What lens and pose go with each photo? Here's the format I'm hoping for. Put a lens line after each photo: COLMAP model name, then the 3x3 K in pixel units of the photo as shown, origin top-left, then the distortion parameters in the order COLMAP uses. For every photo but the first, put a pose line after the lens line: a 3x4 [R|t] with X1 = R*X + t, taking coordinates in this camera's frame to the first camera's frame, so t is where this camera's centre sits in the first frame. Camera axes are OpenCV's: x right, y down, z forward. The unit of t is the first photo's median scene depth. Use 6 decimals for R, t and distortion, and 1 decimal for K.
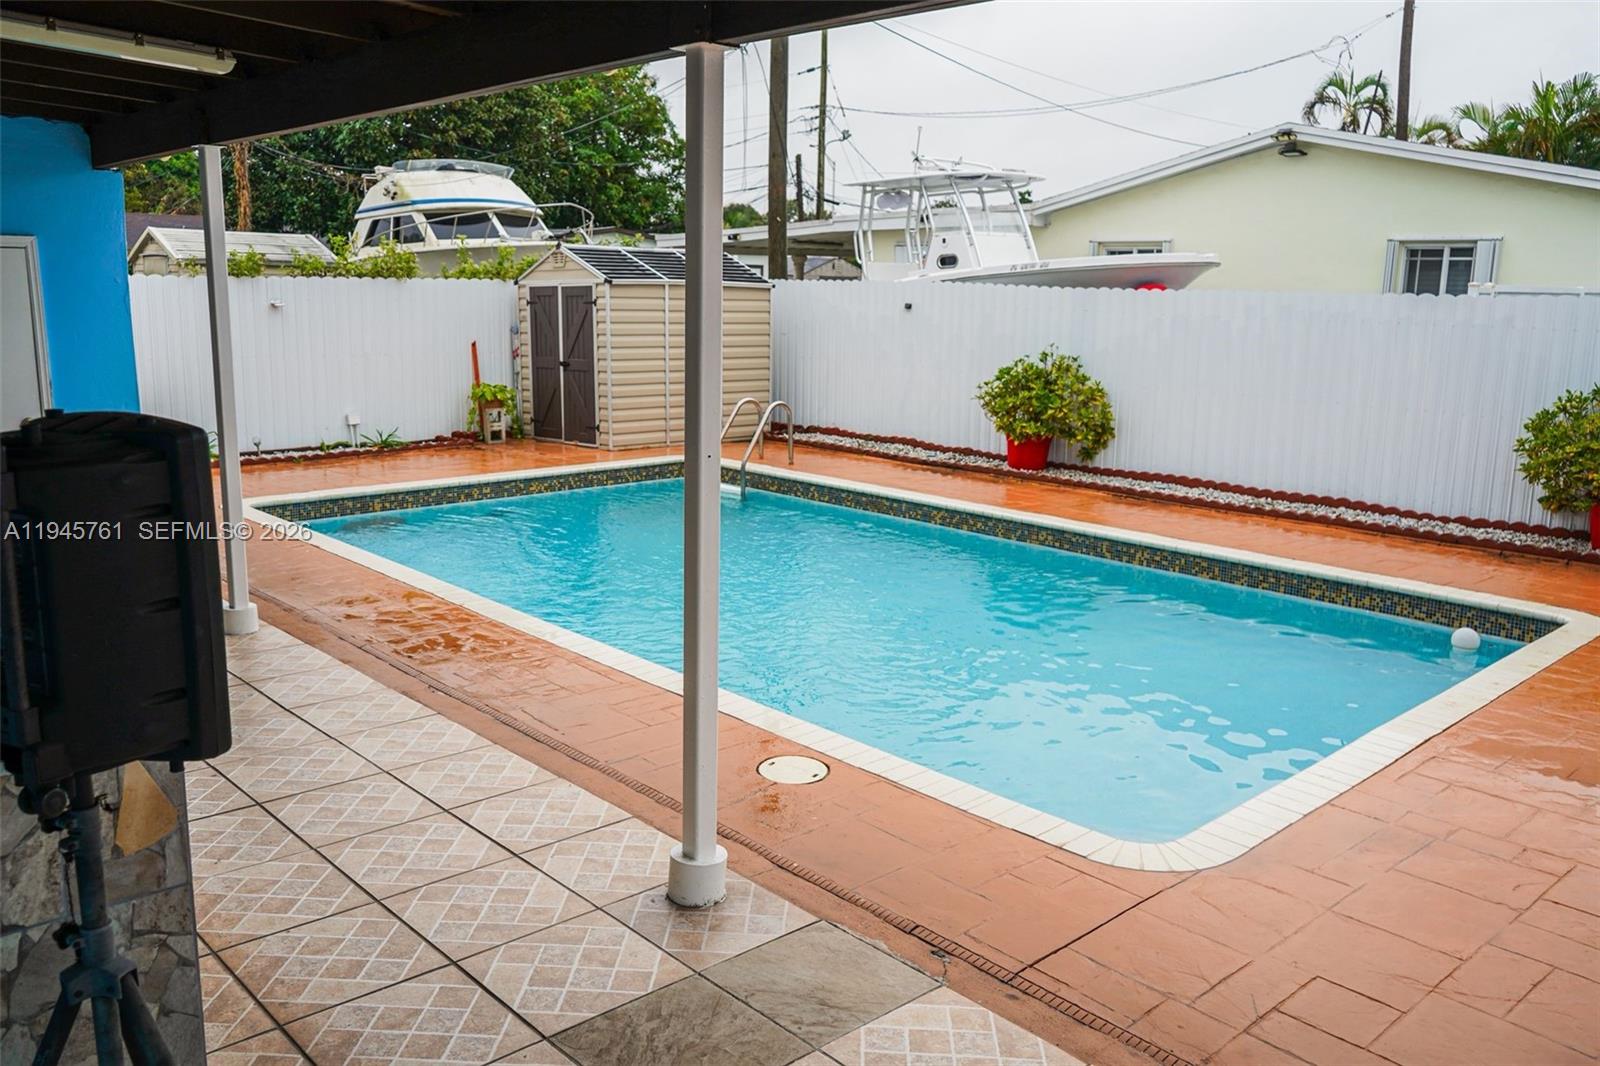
lens RADIAL K [[1275.1, 0, 803.7], [0, 1275.1, 532.2], [0, 0, 1]] dist [-0.025154, 0.017786]
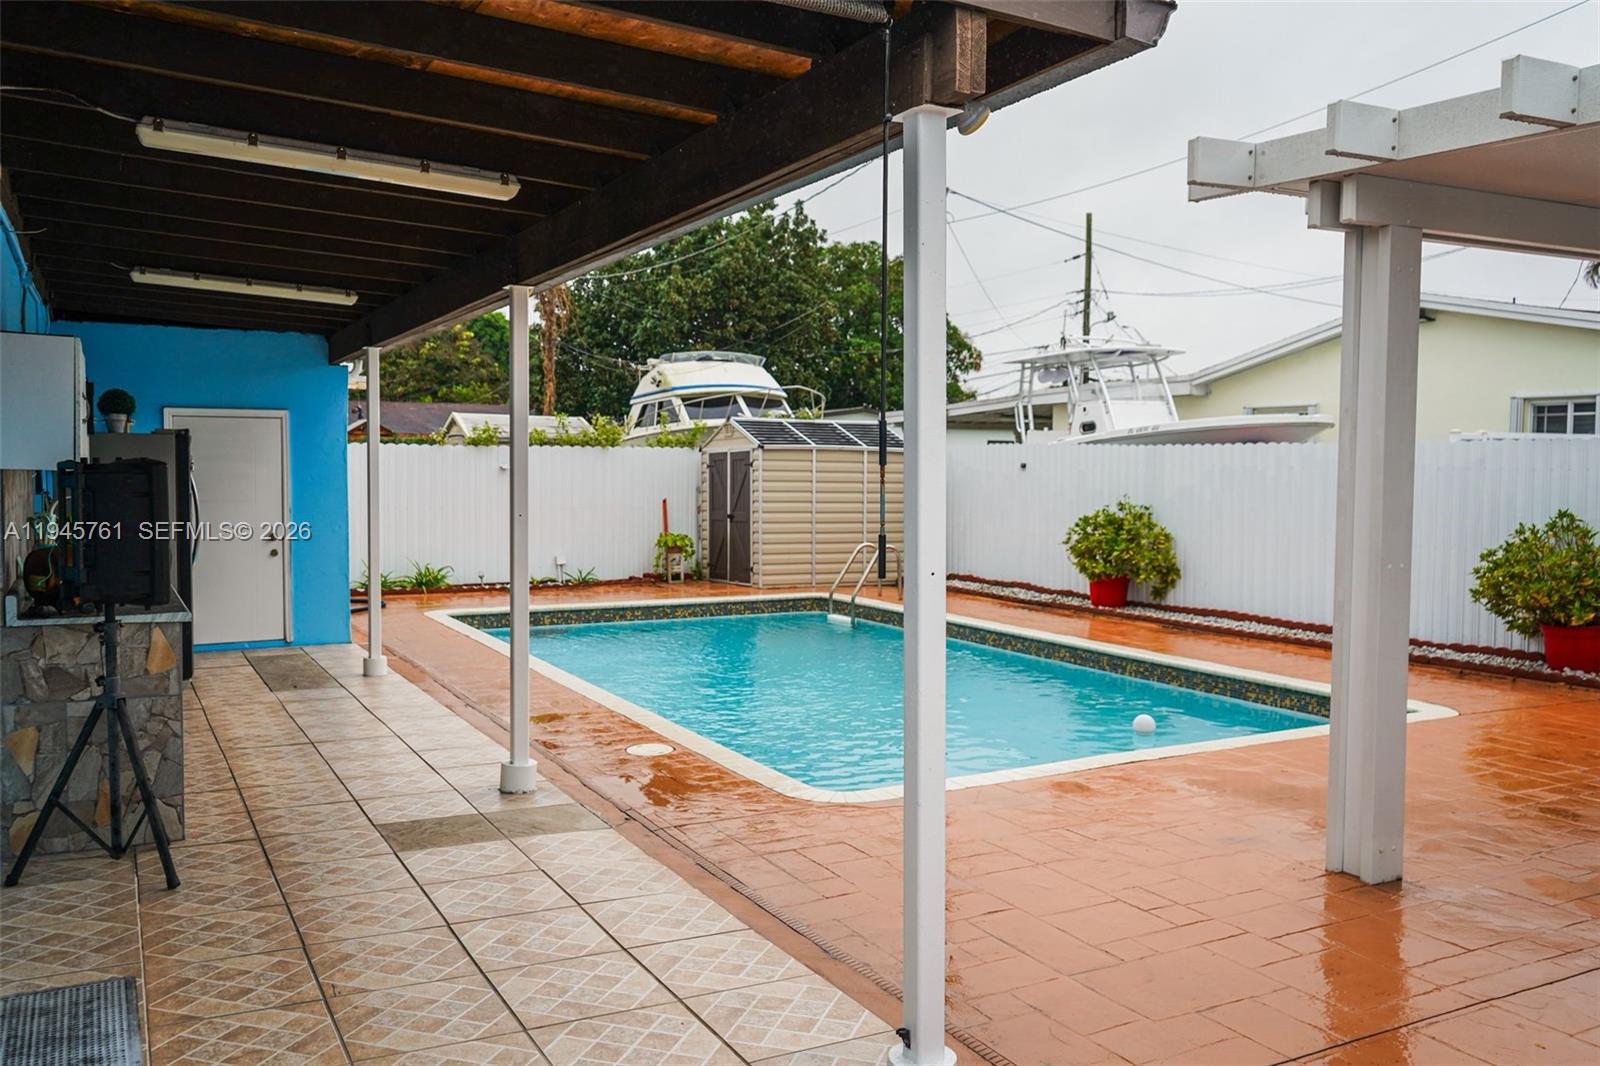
lens RADIAL K [[1307.9, 0, 801.1], [0, 1307.9, 530.4], [0, 0, 1]] dist [-0.009139, 0.007873]
pose [[0.967110, 0.002376, -0.254347, 0.190544], [-0.039055, 0.989486, -0.139255, 0.049344], [0.251342, 0.144608, 0.957035, -0.151581]]
